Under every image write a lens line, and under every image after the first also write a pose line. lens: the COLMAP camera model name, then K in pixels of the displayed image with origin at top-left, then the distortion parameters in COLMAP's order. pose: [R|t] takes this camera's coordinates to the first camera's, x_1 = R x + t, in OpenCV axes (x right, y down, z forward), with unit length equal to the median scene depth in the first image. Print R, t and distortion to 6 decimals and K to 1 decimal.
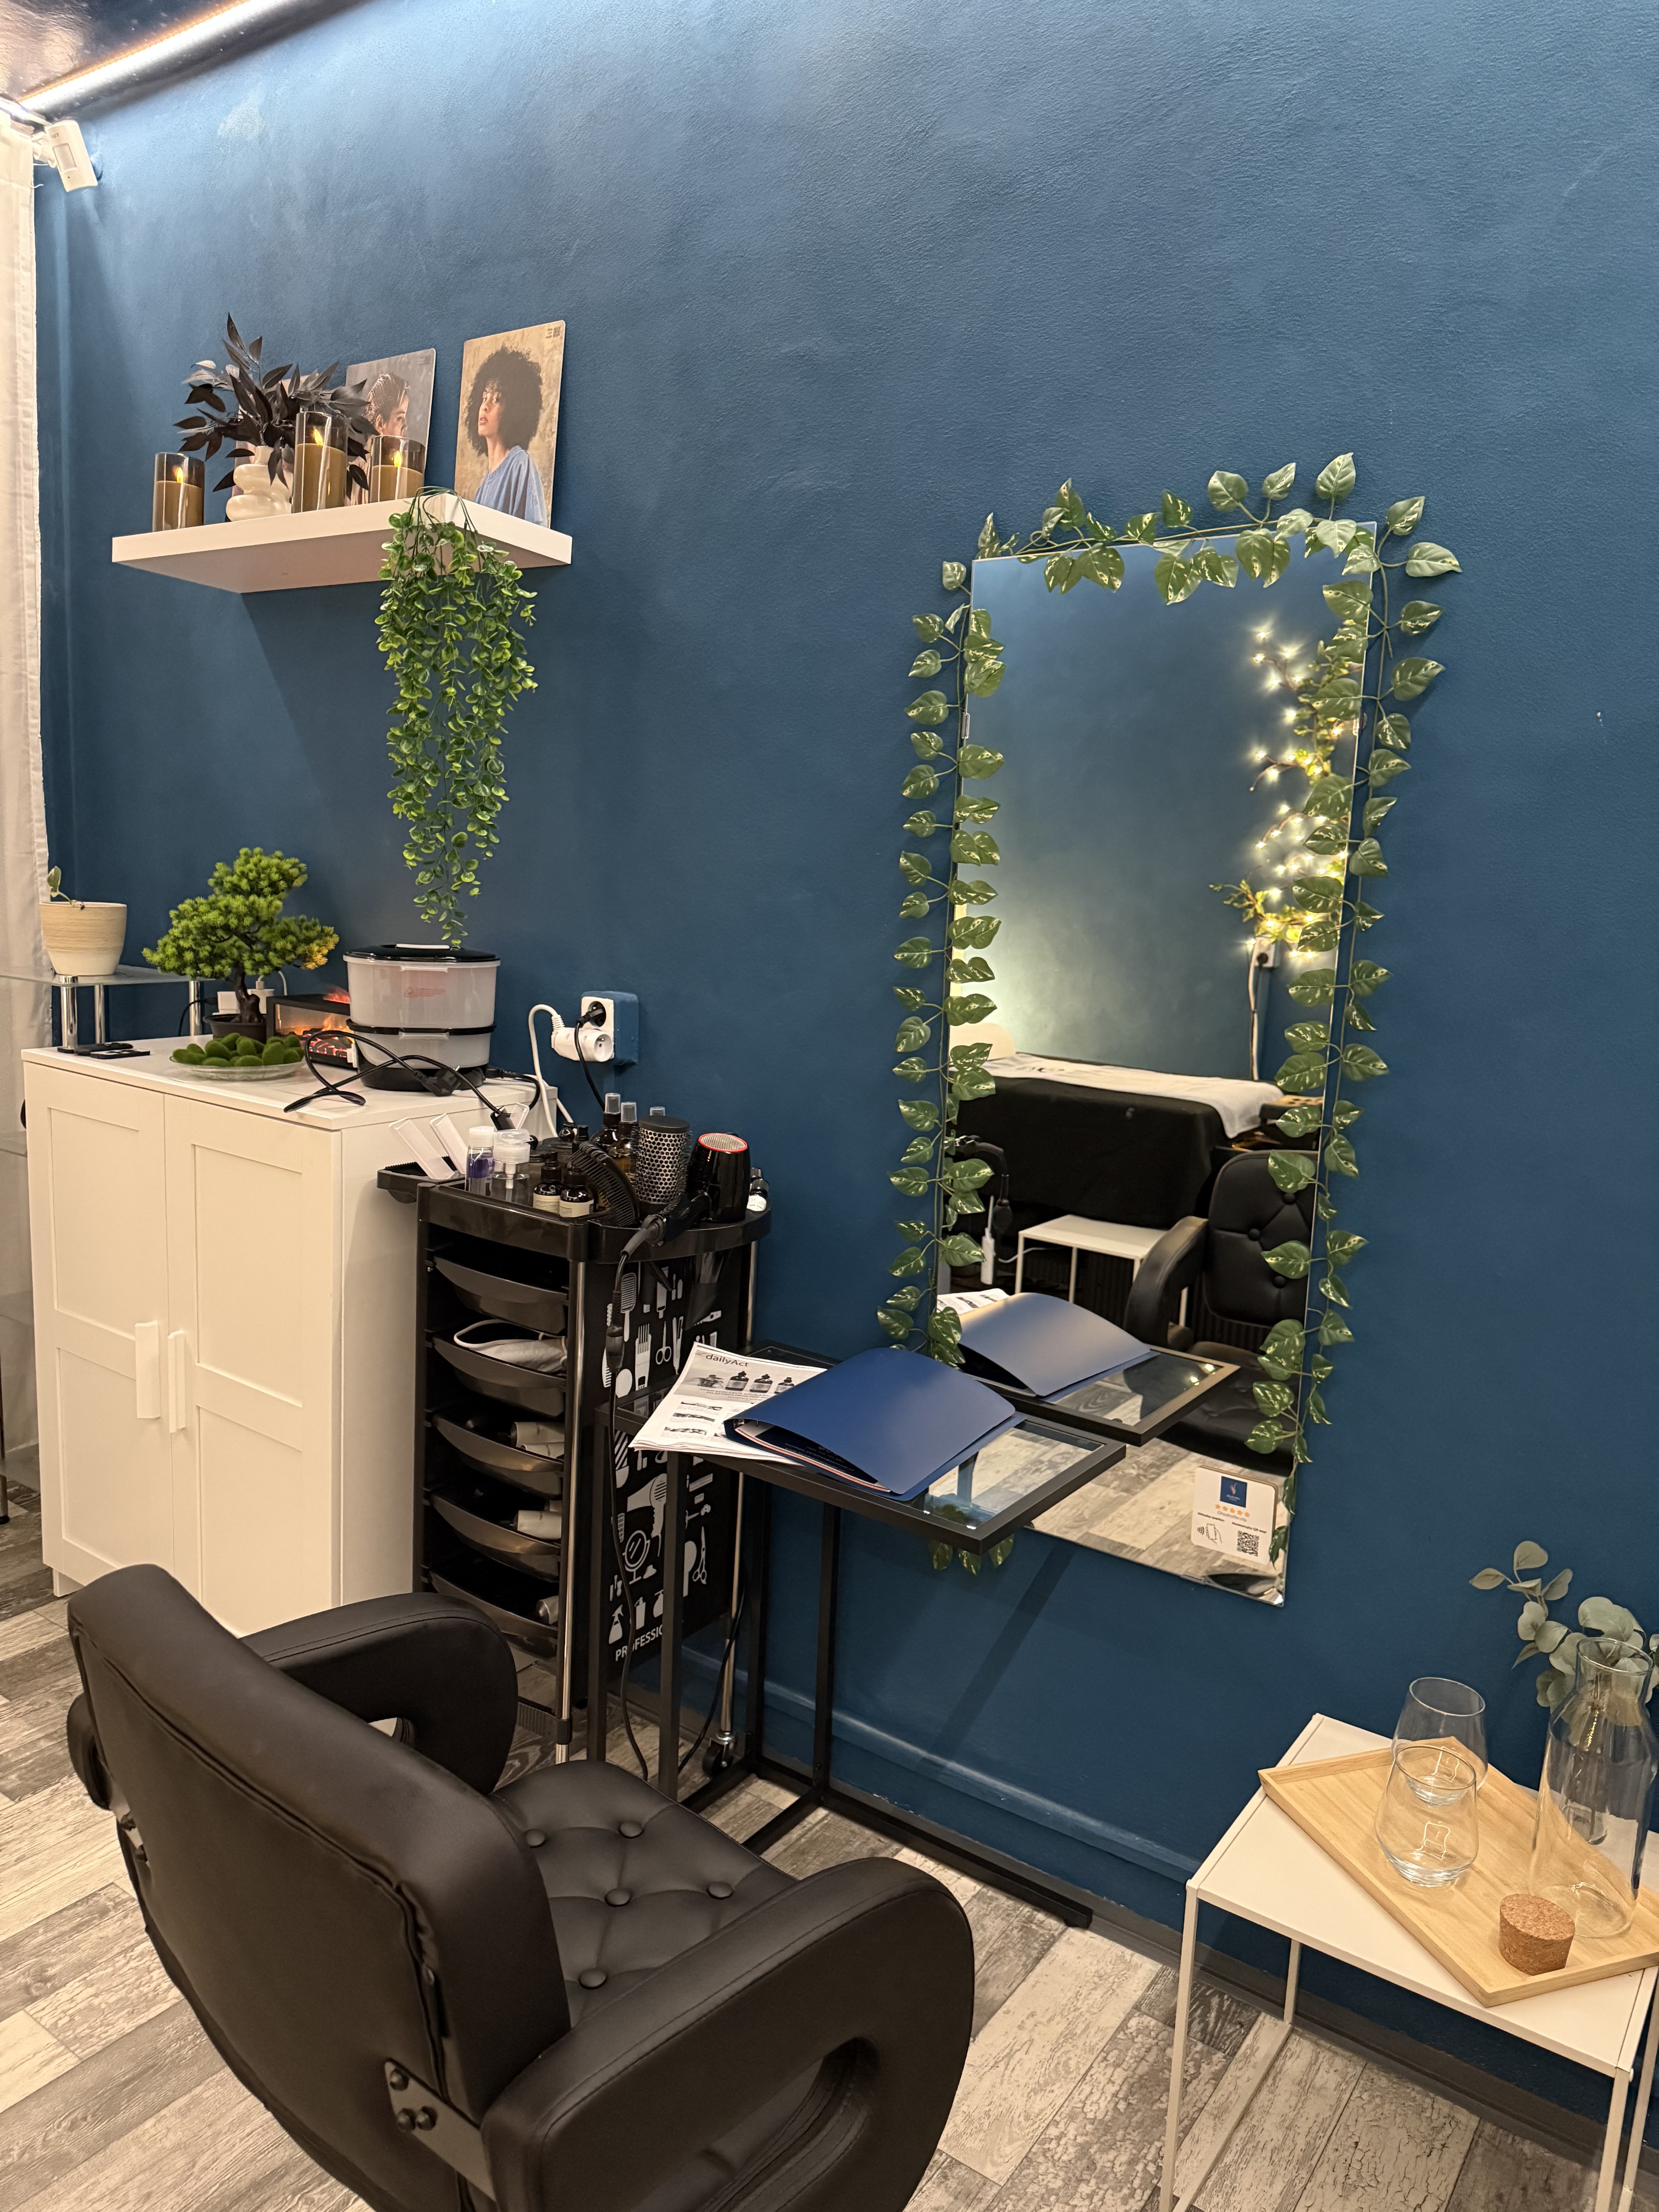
lens RADIAL K [[1553.1, 0, 823.0], [0, 1553.1, 1110.9], [0, 0, 1]] dist [0.020508, -0.028790]
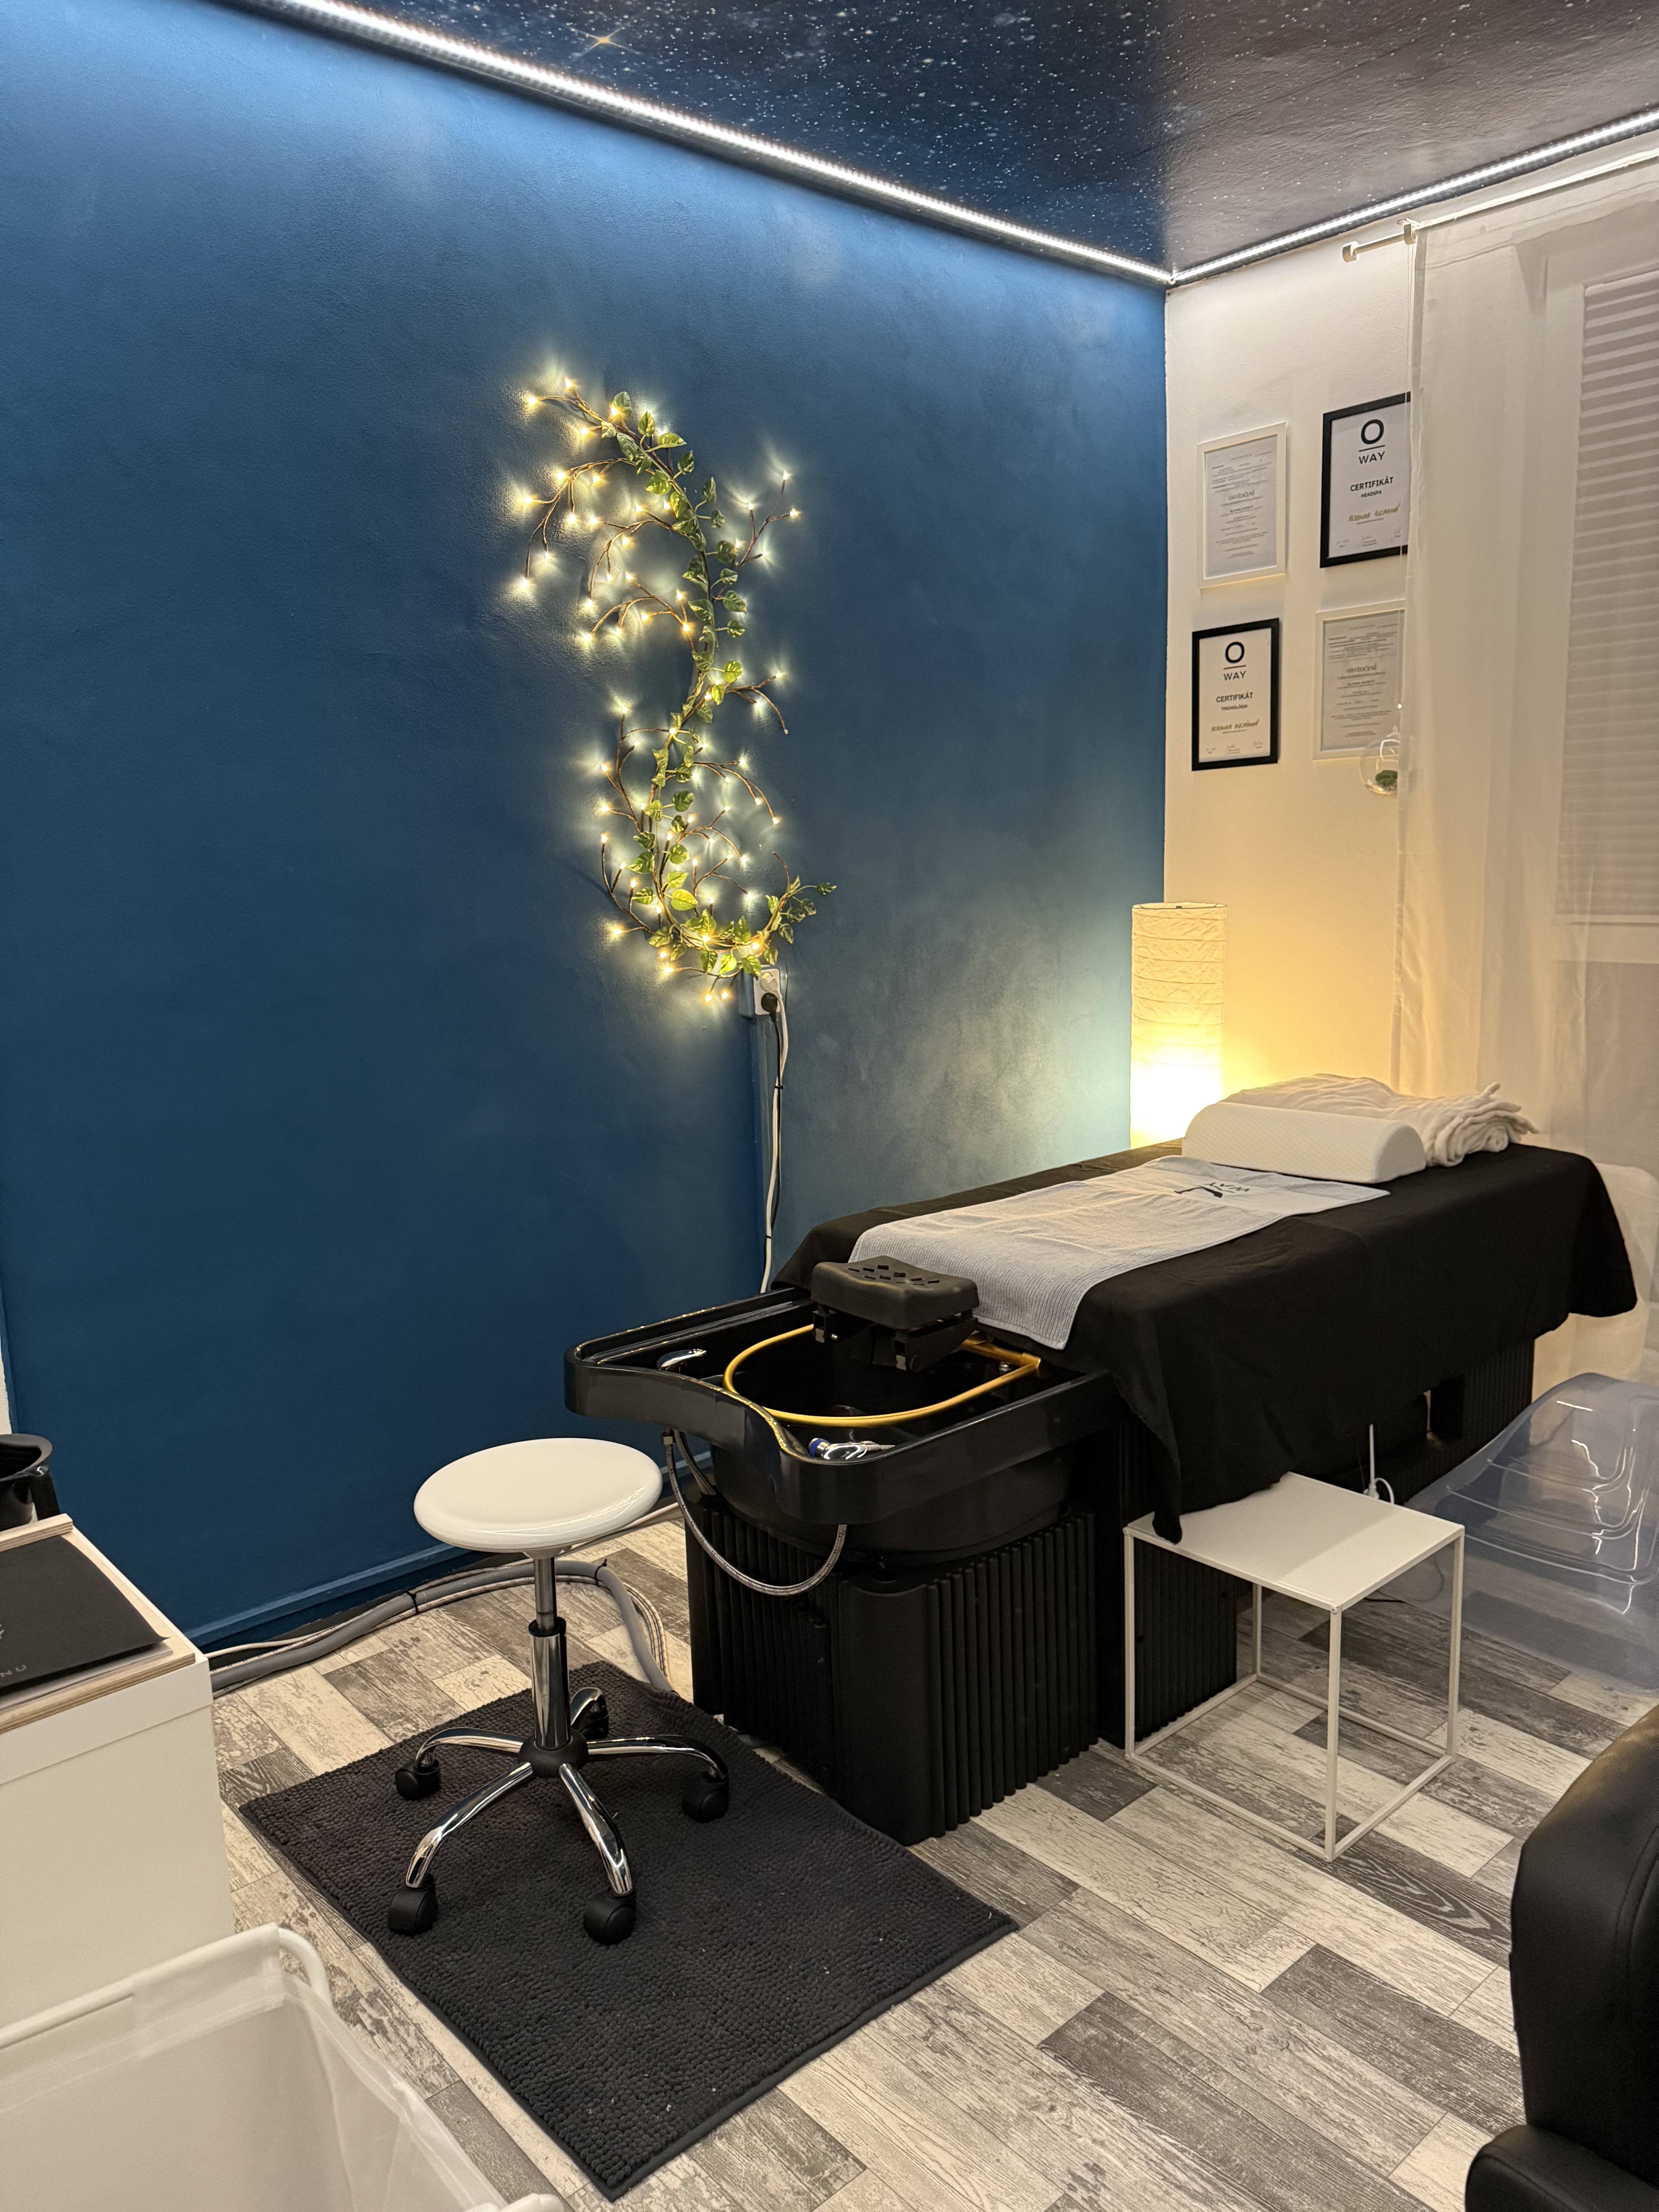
lens RADIAL K [[1553.1, 0, 839.7], [0, 1553.1, 1109.4], [0, 0, 1]] dist [0.020508, -0.028790]
pose [[-0.227296, 0.101124, -0.968561, 0.243188], [-0.158951, 0.977403, 0.139349, -0.130981], [0.960766, 0.185627, -0.206086, 0.973067]]
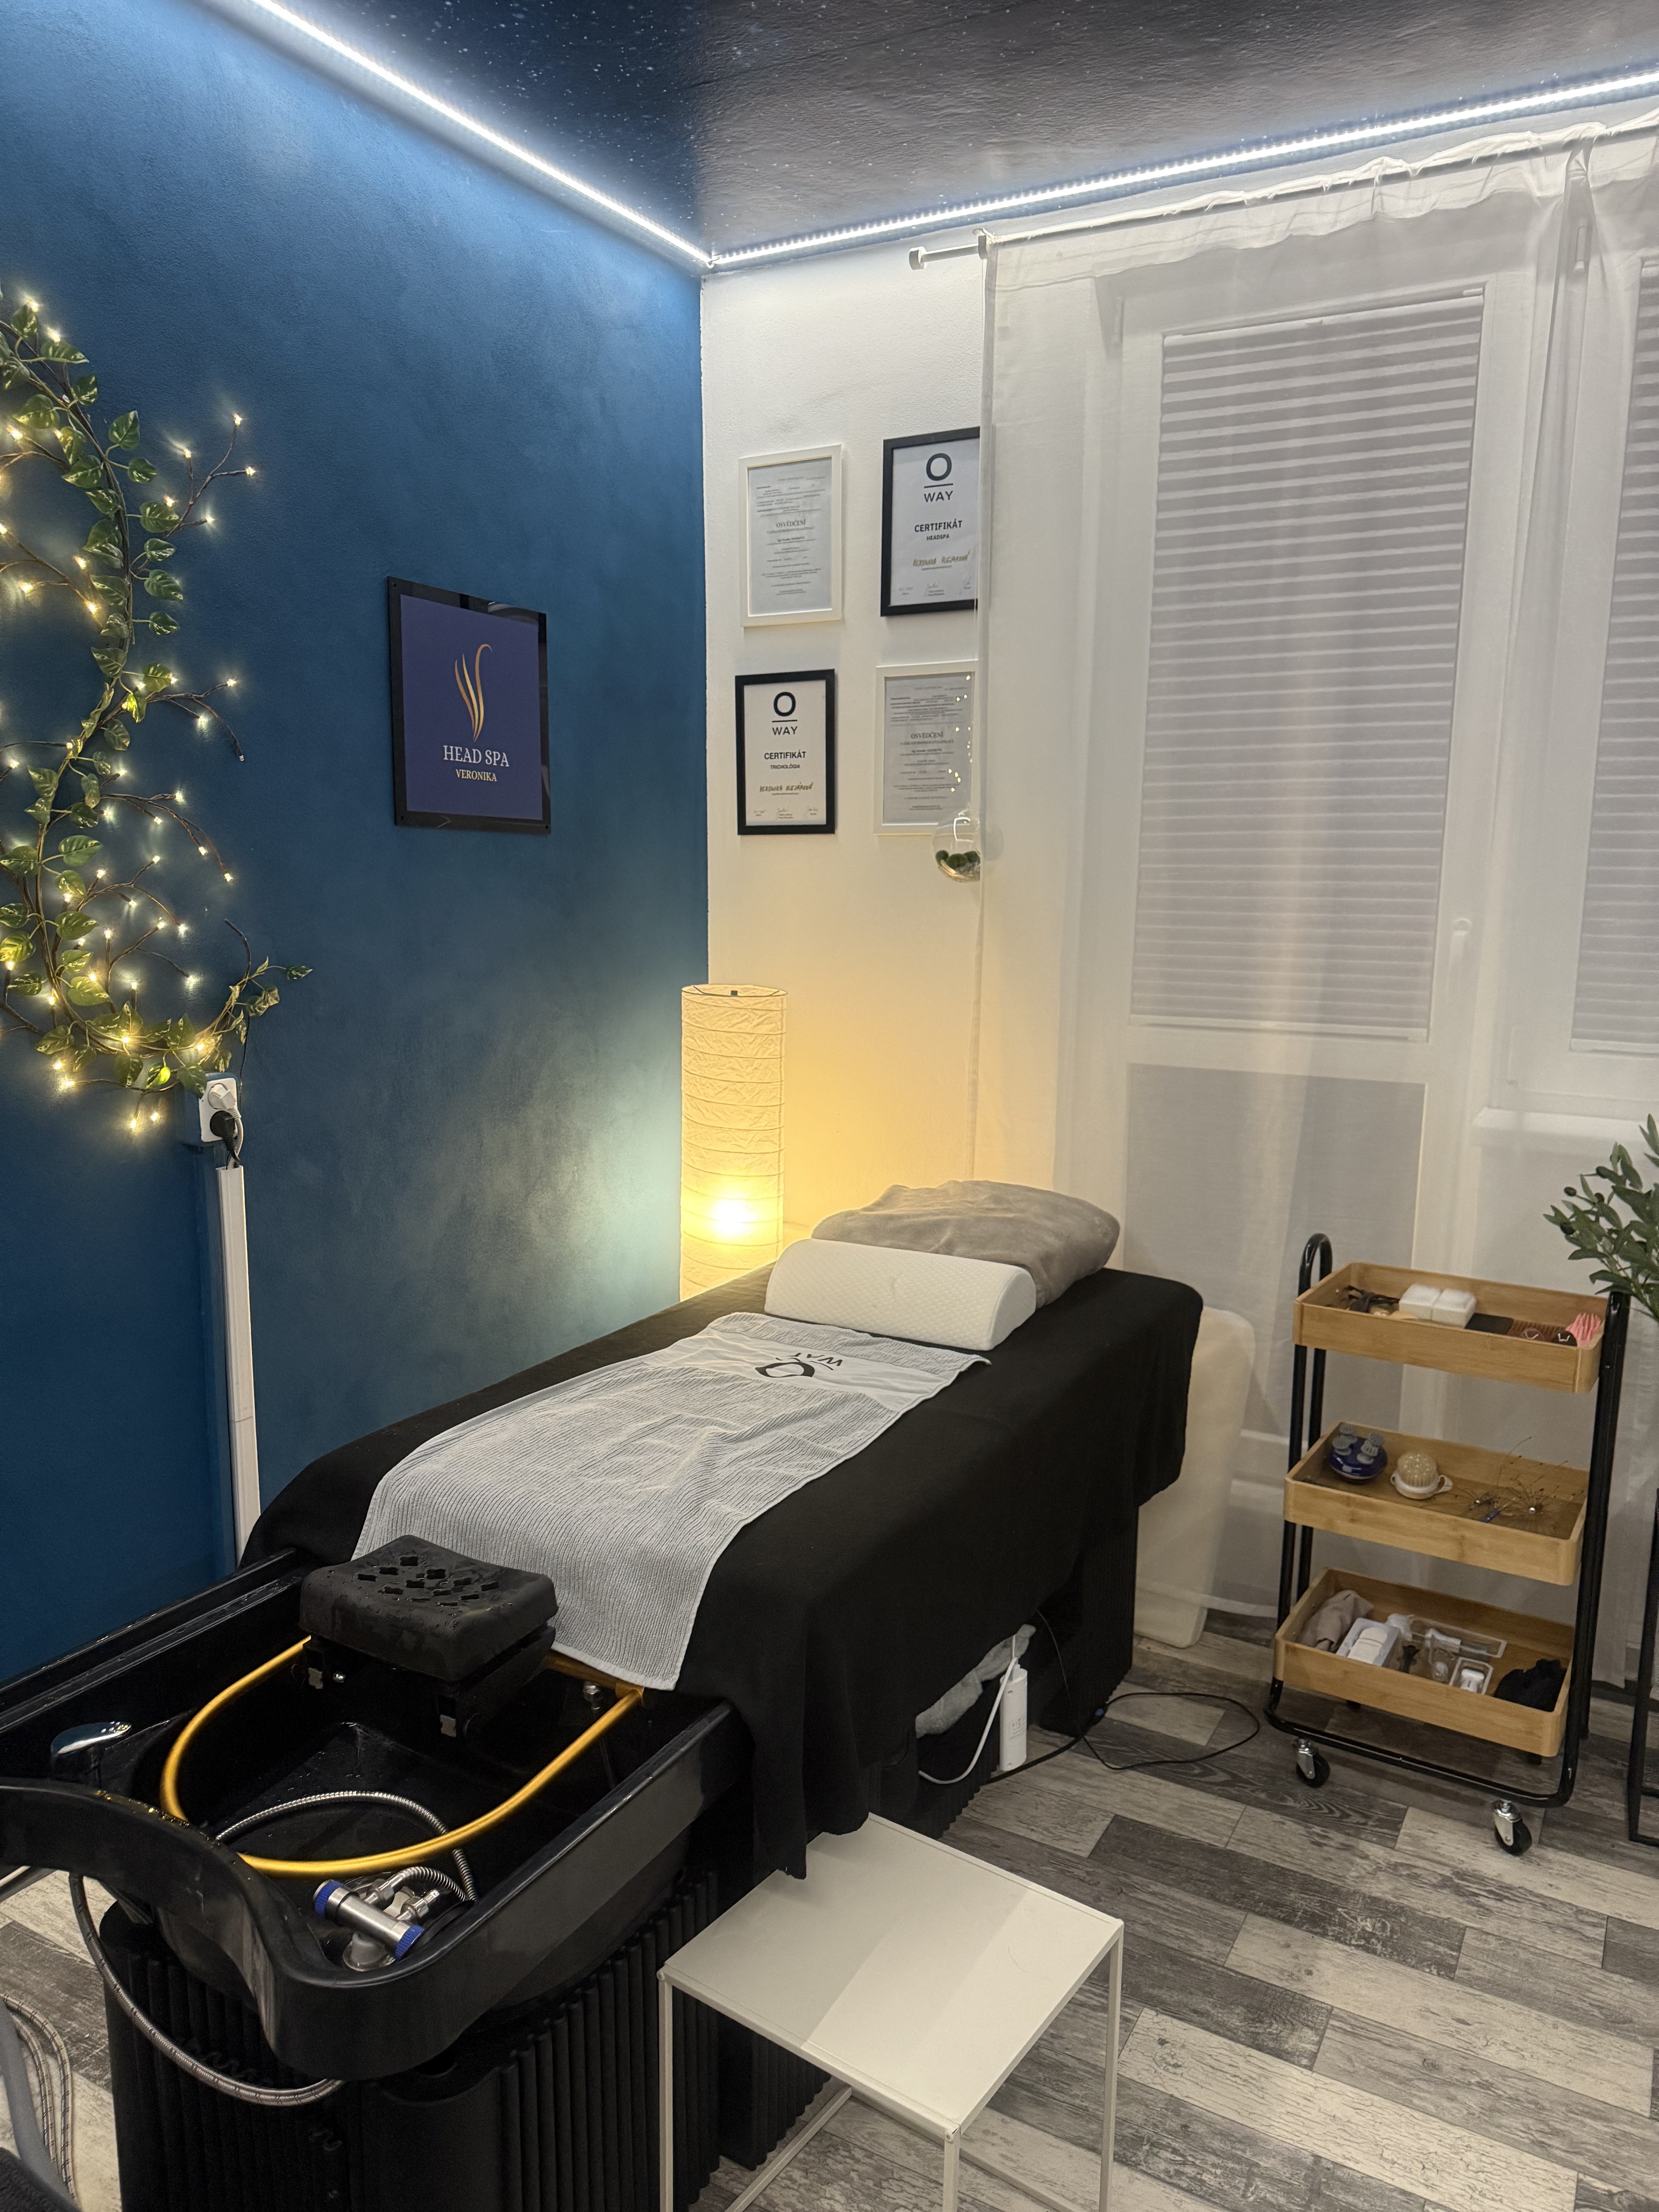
lens RADIAL K [[1553.1, 0, 829.0], [0, 1553.1, 1124.4], [0, 0, 1]] dist [0.020508, -0.028790]
pose [[0.108218, 0.093315, -0.989738, -0.027454], [-0.181602, 0.980688, 0.072605, -0.168782], [0.977399, 0.171881, 0.123074, 0.876798]]
